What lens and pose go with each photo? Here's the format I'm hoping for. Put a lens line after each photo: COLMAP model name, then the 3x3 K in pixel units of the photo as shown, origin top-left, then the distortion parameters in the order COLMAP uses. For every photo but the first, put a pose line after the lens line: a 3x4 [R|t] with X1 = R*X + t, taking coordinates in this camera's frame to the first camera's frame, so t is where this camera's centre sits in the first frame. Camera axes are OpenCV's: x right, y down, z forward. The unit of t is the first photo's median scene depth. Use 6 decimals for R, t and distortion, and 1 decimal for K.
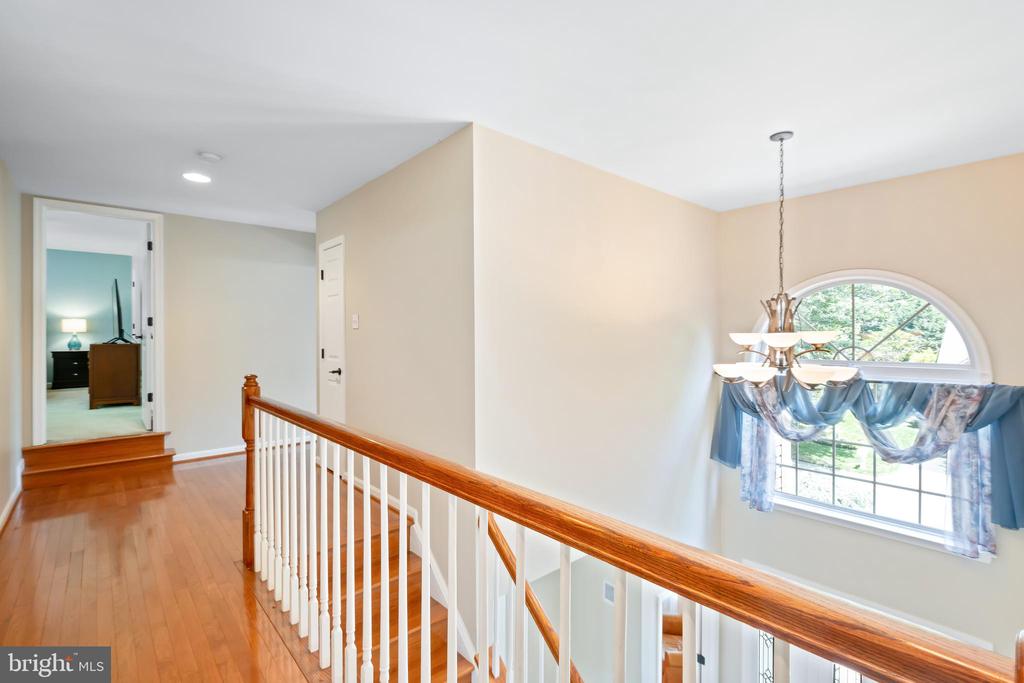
lens RADIAL K [[467.8, 0, 513.0], [0, 467.8, 338.1], [0, 0, 1]] dist [-0.002387, -0.000189]
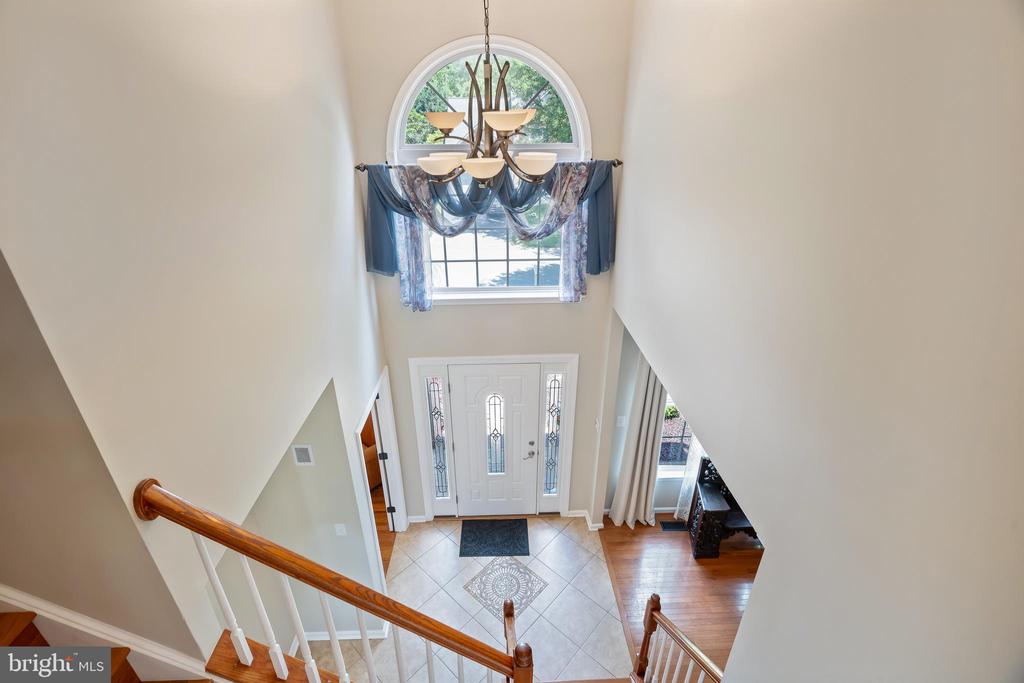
lens RADIAL K [[467.8, 0, 512.0], [0, 467.8, 342.8], [0, 0, 1]] dist [-0.002387, -0.000189]
pose [[0.636603, -0.338855, 0.692758, -0.072995], [0.010577, 0.902047, 0.431507, 0.001622], [-0.771119, -0.267371, 0.577830, 0.291530]]
